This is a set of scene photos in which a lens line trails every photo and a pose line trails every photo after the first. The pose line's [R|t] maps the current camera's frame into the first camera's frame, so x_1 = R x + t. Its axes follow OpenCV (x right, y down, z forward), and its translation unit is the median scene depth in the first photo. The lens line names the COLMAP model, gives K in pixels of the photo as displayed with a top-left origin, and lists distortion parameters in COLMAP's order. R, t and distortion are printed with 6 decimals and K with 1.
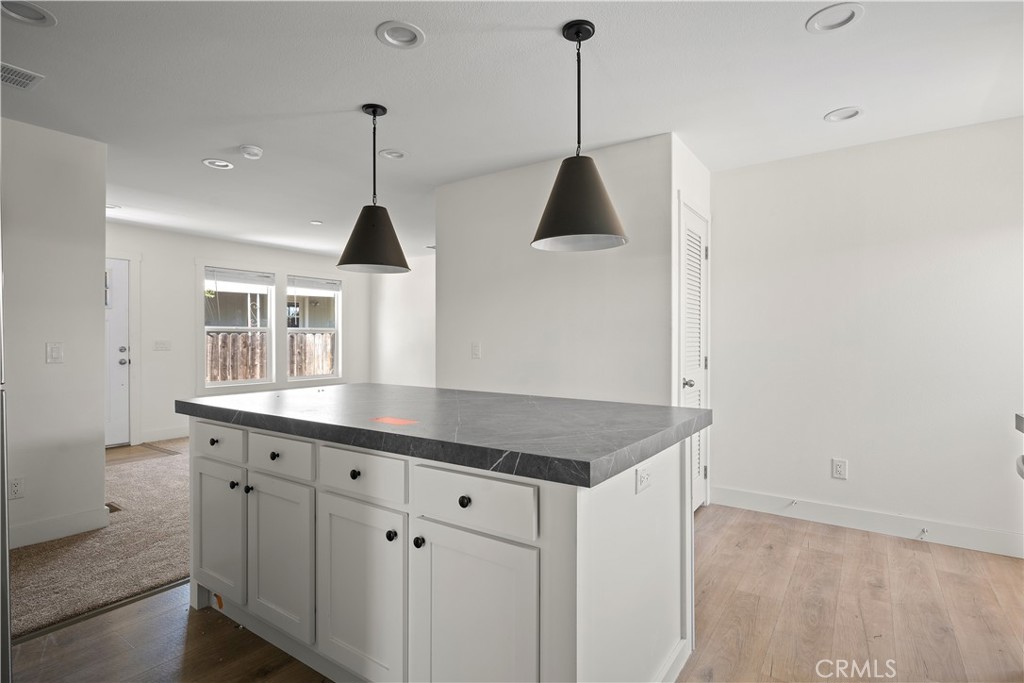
lens RADIAL K [[510.3, 0, 517.6], [0, 510.3, 341.6], [0, 0, 1]] dist [-0.001734, -0.000990]
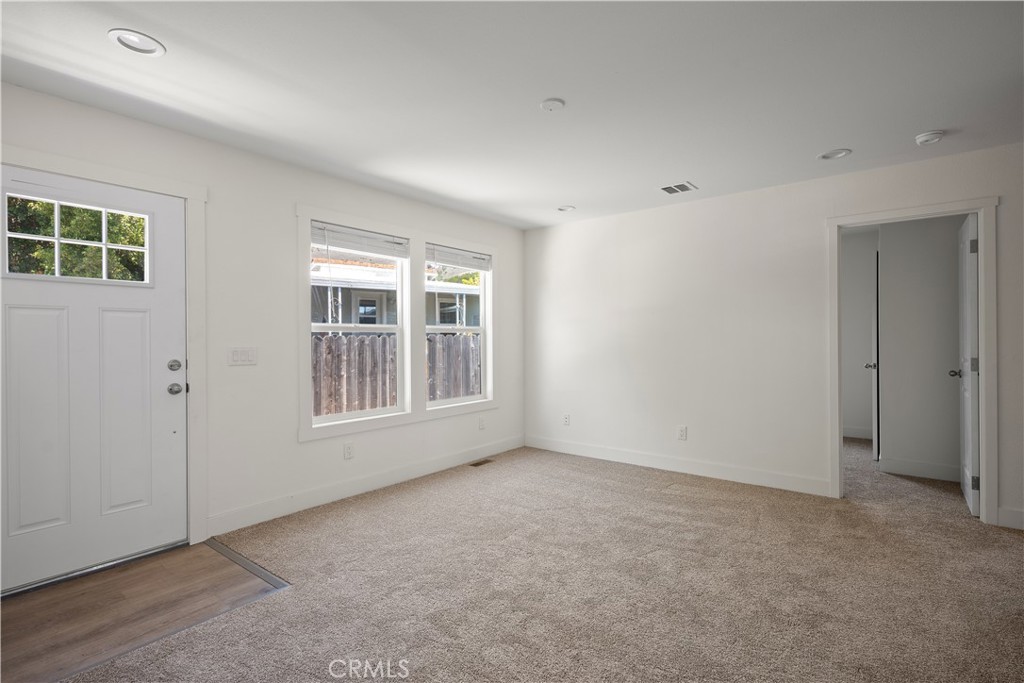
lens RADIAL K [[487.4, 0, 511.7], [0, 487.4, 338.9], [0, 0, 1]] dist [0.001615, 0.000194]
pose [[0.997747, -0.007879, -0.066620, -0.206011], [0.007343, 0.999939, -0.008289, -0.002972], [0.066682, 0.007781, 0.997744, 0.272226]]
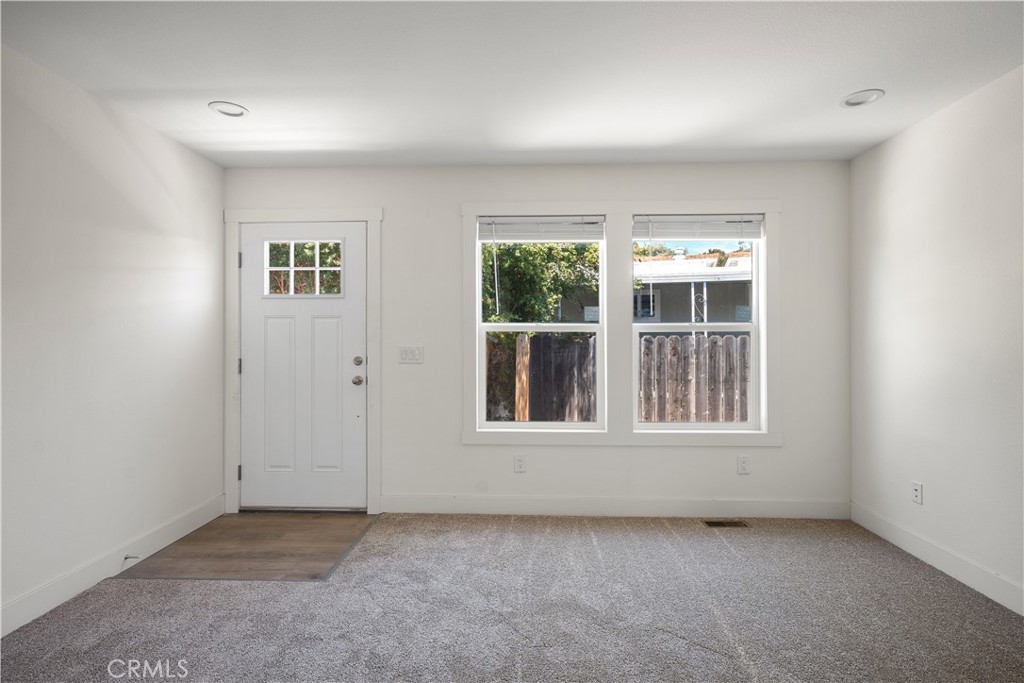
lens RADIAL K [[481.1, 0, 510.3], [0, 481.1, 338.4], [0, 0, 1]] dist [-0.000751, 0.000119]
pose [[0.536580, -0.005972, -0.843828, -0.085476], [-0.005574, 0.999928, -0.010621, -0.004193], [0.843831, 0.010403, 0.536508, 0.441935]]
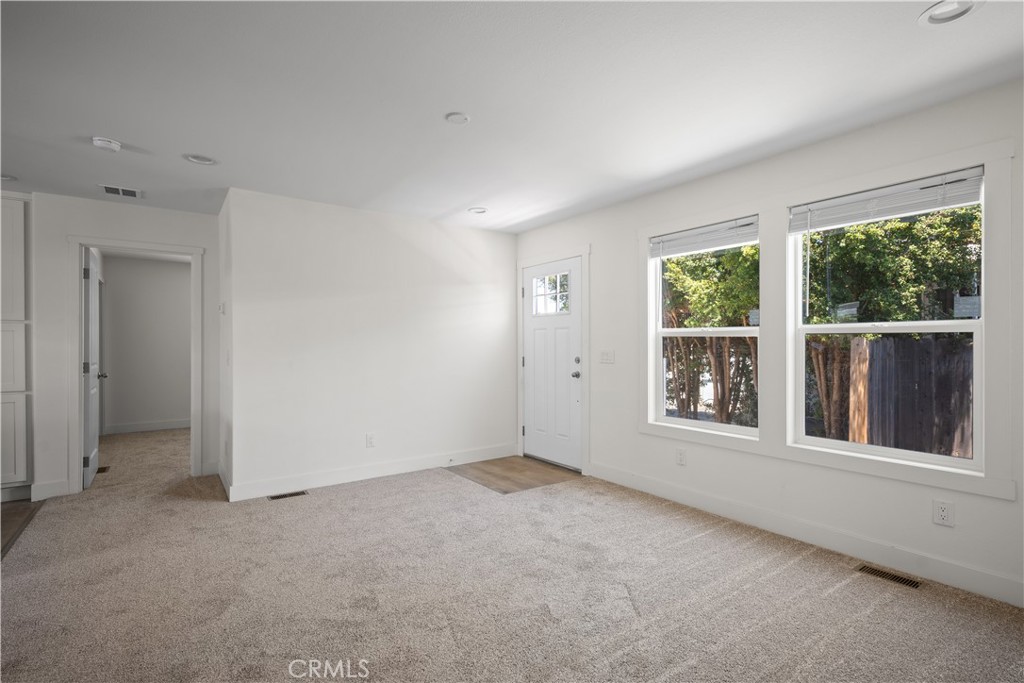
lens RADIAL K [[481.2, 0, 515.4], [0, 481.2, 347.0], [0, 0, 1]] dist [0.001815, 0.000697]
pose [[-0.327504, 0.002897, -0.944845, 0.017396], [-0.007776, 0.999953, 0.005761, -0.005849], [0.944818, 0.009234, -0.327466, 0.616918]]
